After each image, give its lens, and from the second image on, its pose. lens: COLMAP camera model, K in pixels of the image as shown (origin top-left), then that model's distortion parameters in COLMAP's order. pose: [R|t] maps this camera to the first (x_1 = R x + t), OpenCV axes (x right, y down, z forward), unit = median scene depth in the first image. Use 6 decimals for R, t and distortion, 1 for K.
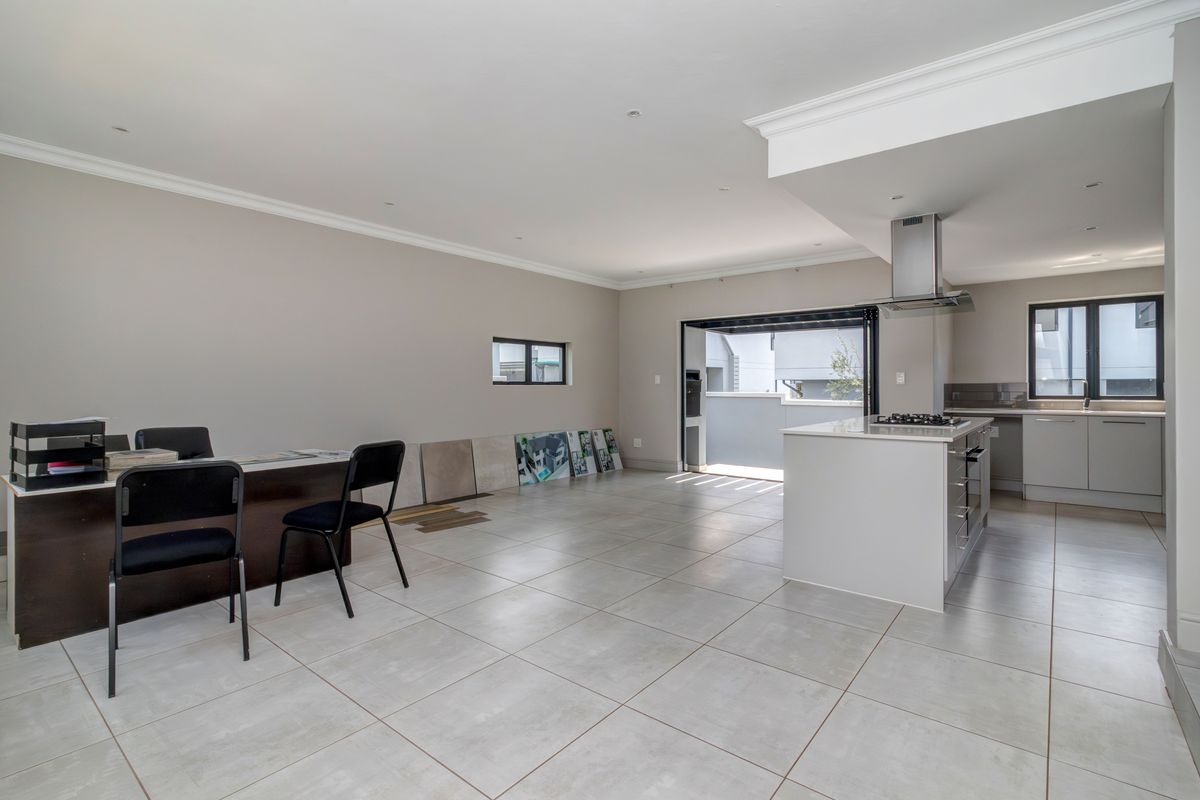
lens RADIAL K [[557.4, 0, 612.0], [0, 557.4, 391.0], [0, 0, 1]] dist [0.005058, 0.000704]
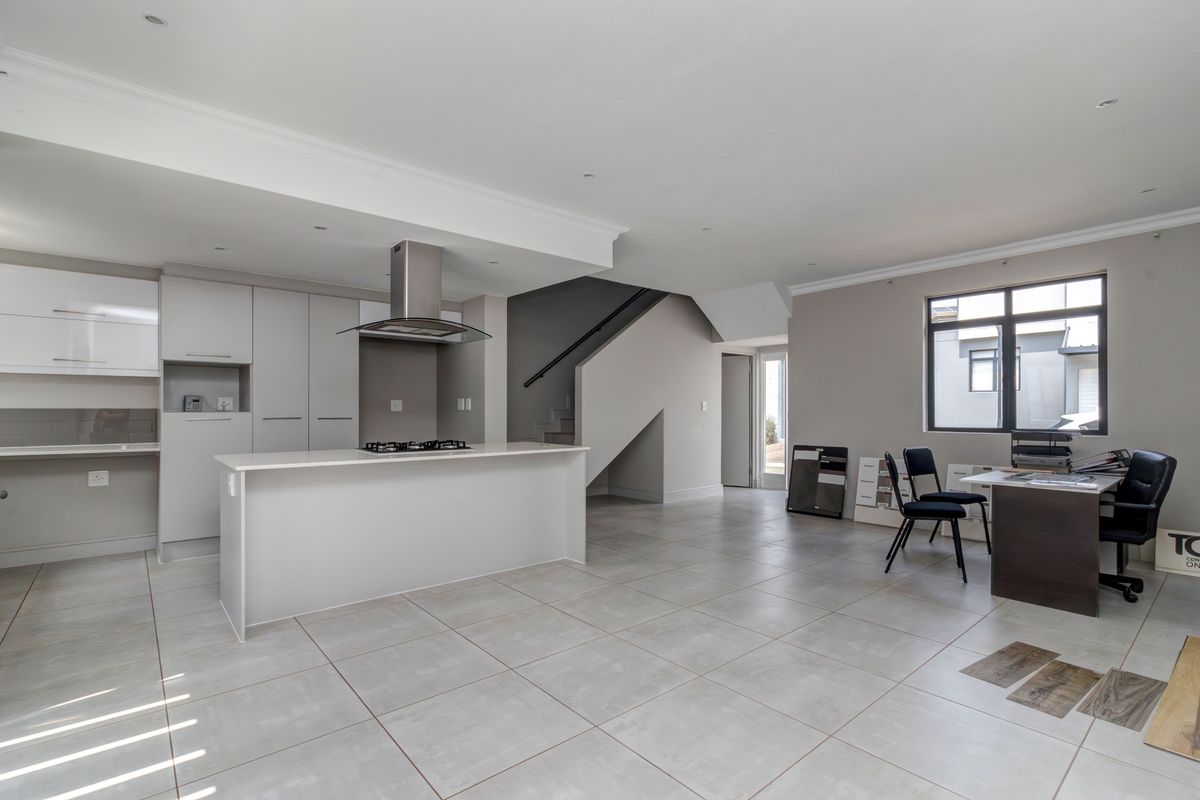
lens RADIAL K [[557.4, 0, 608.8], [0, 557.4, 407.4], [0, 0, 1]] dist [0.005058, 0.000704]
pose [[-0.984825, 0.004190, 0.173502, 0.015409], [0.004273, 0.999991, 0.000105, -0.010752], [-0.173500, 0.000845, -0.984834, 1.122027]]
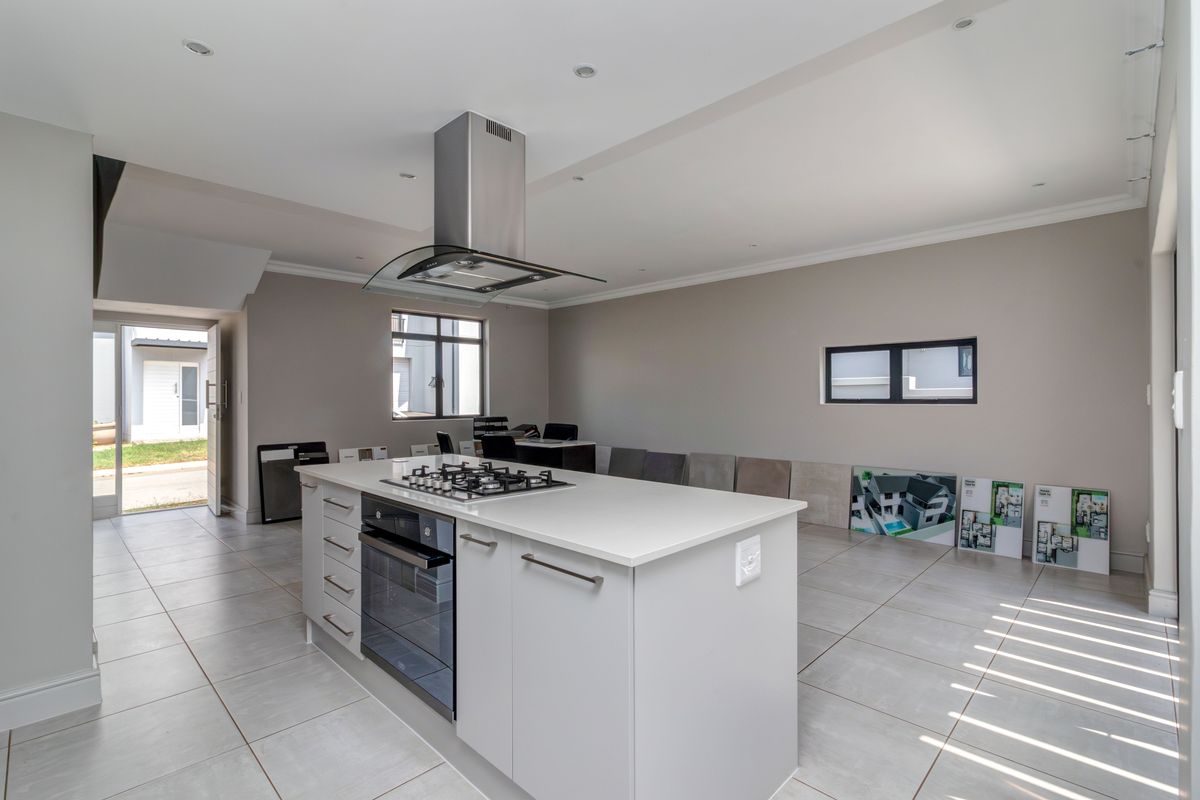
lens RADIAL K [[557.4, 0, 599.0], [0, 557.4, 397.7], [0, 0, 1]] dist [0.005058, 0.000704]
pose [[-0.087791, 0.003880, -0.996131, 0.639945], [-0.004806, 0.999979, 0.004319, -0.020105], [0.996127, 0.005166, -0.087770, 0.685735]]
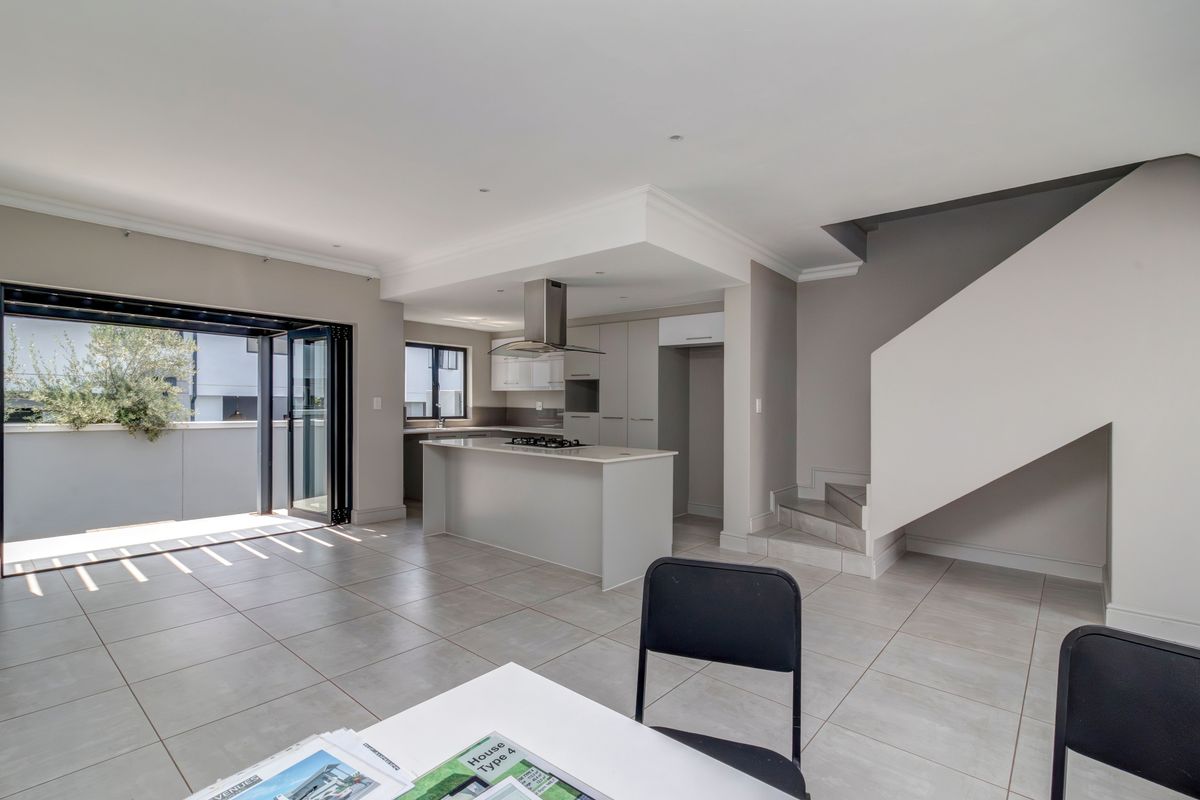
lens RADIAL K [[557.4, 0, 602.9], [0, 557.4, 408.7], [0, 0, 1]] dist [0.005058, 0.000704]
pose [[0.025590, -0.007000, 0.999648, -0.406343], [-0.008950, 0.999934, 0.007231, -0.020529], [-0.999632, -0.009132, 0.025526, 0.489202]]
